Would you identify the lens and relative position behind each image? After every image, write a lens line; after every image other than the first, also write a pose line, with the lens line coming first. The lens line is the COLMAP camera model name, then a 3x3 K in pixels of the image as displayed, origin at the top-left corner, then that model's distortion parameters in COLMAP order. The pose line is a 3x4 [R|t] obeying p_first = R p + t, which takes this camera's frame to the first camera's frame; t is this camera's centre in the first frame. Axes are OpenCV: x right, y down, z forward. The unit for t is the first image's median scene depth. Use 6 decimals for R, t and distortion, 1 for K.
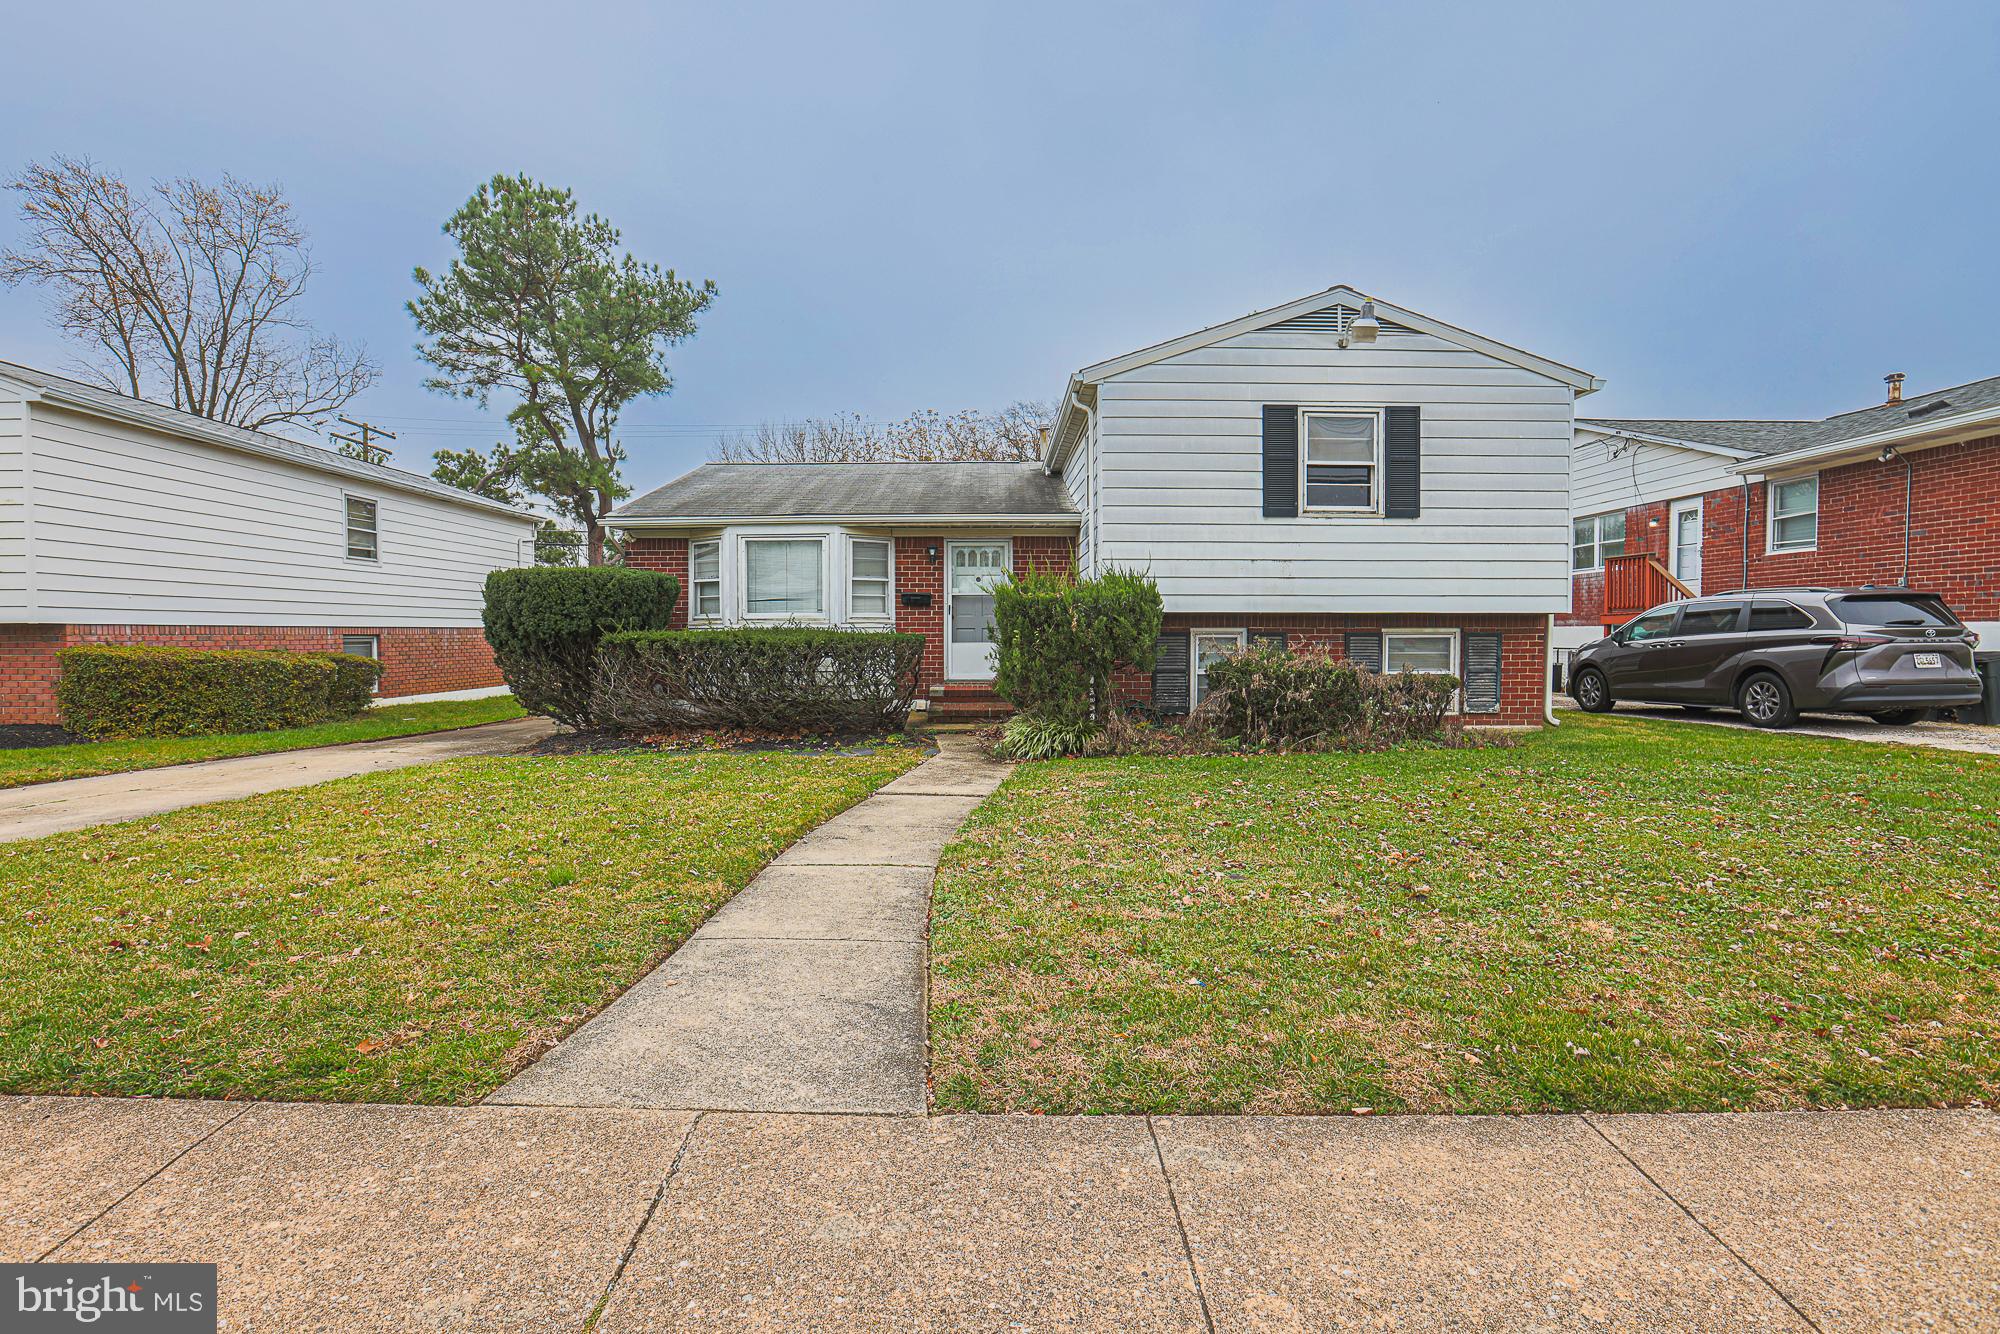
lens RADIAL K [[922.2, 0, 1004.7], [0, 922.2, 661.6], [0, 0, 1]] dist [-0.062832, 0.019094]
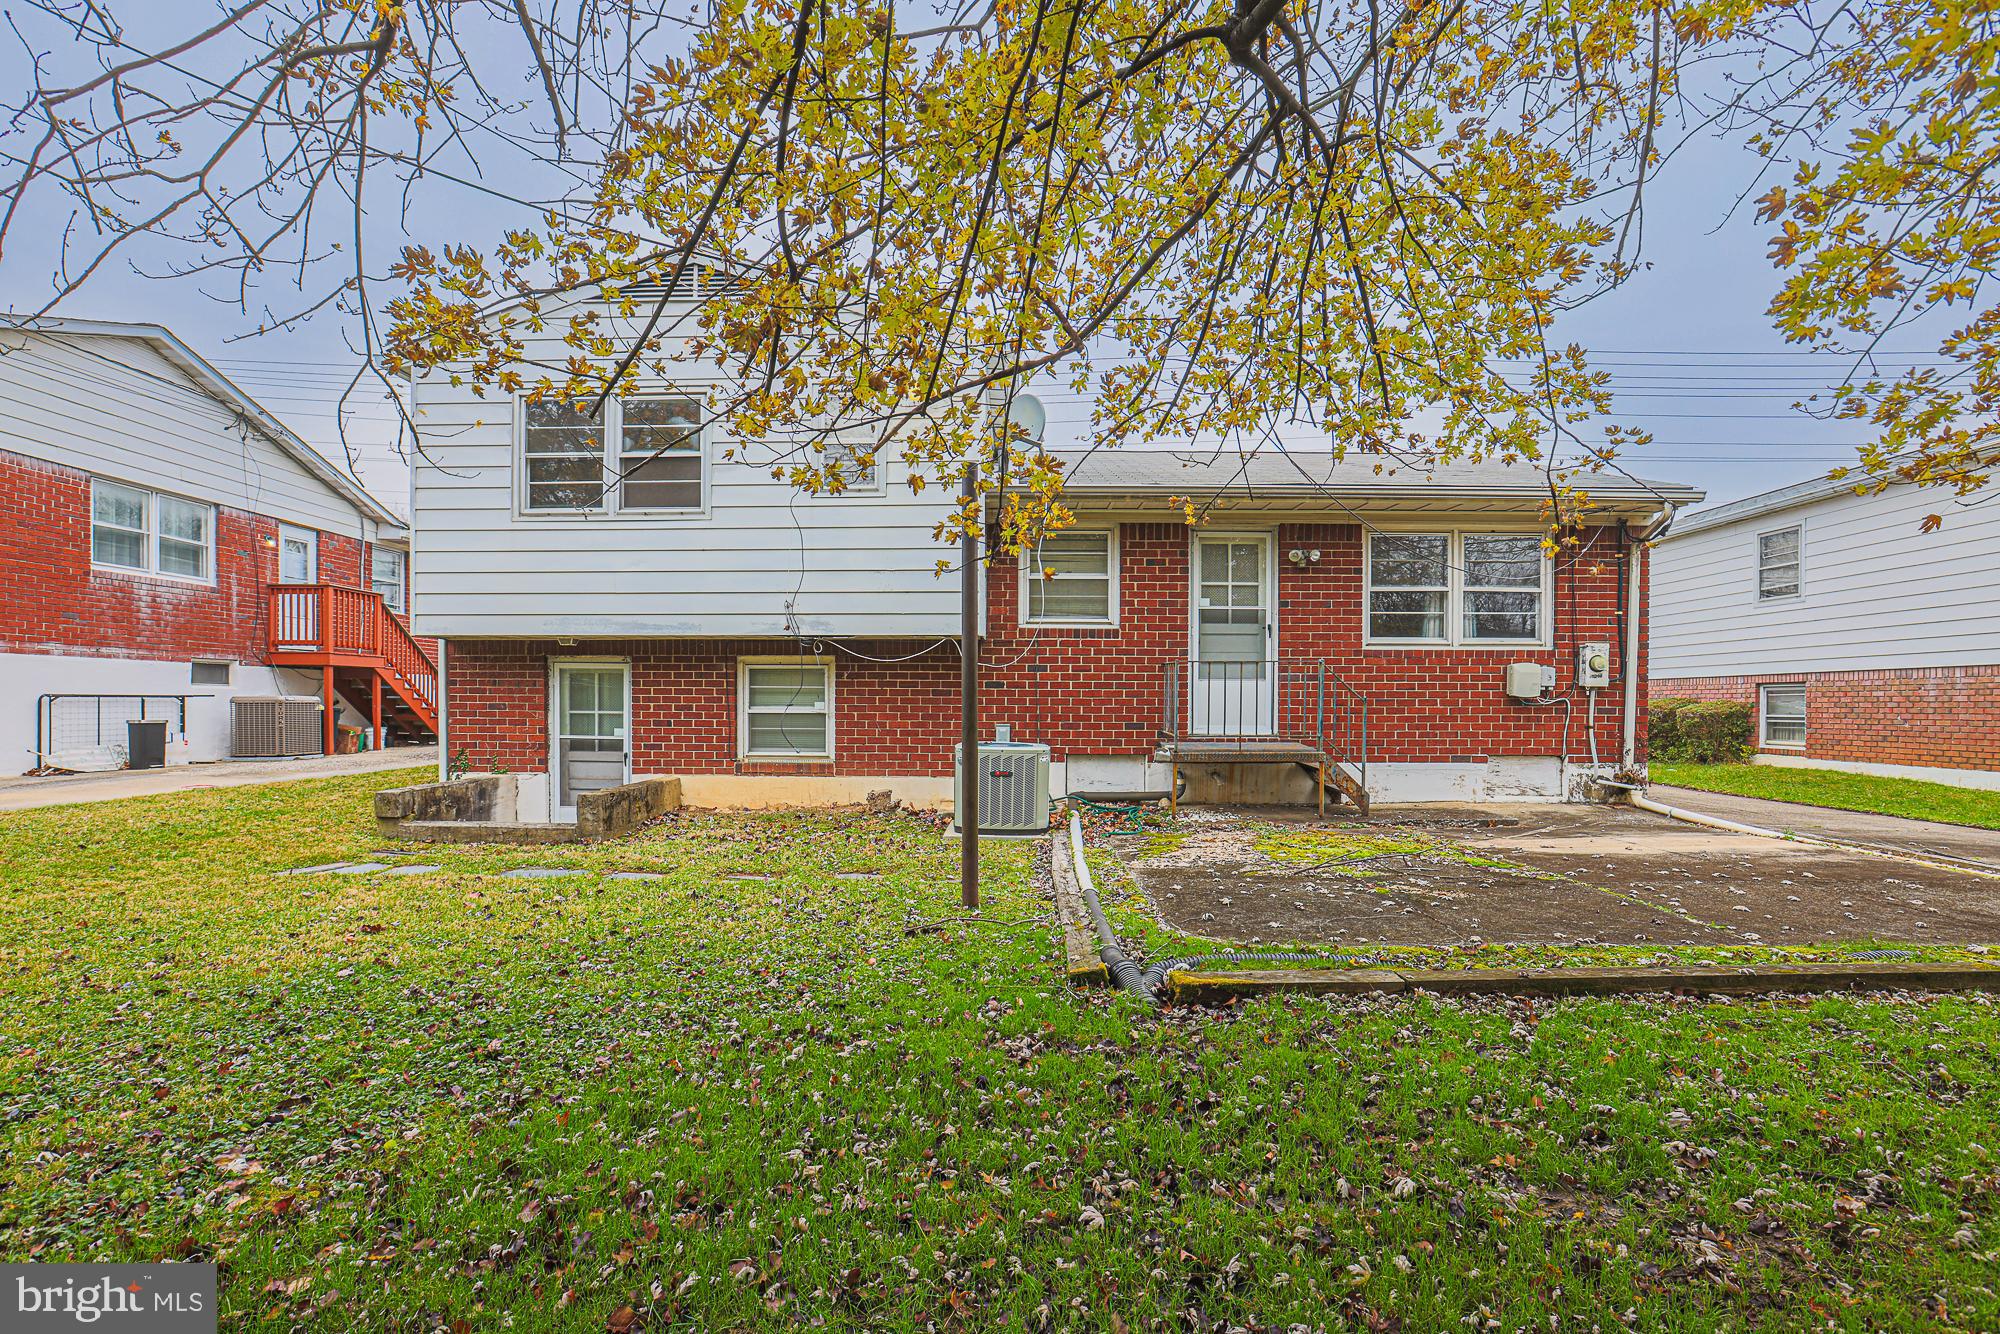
lens RADIAL K [[922.2, 0, 1004.7], [0, 922.2, 661.6], [0, 0, 1]] dist [-0.062832, 0.019094]
pose [[-0.998923, -0.000042, 0.046405, 0.013160], [-0.000867, 0.999842, -0.017758, -0.033354], [-0.046397, -0.017779, -0.998765, 1.860754]]
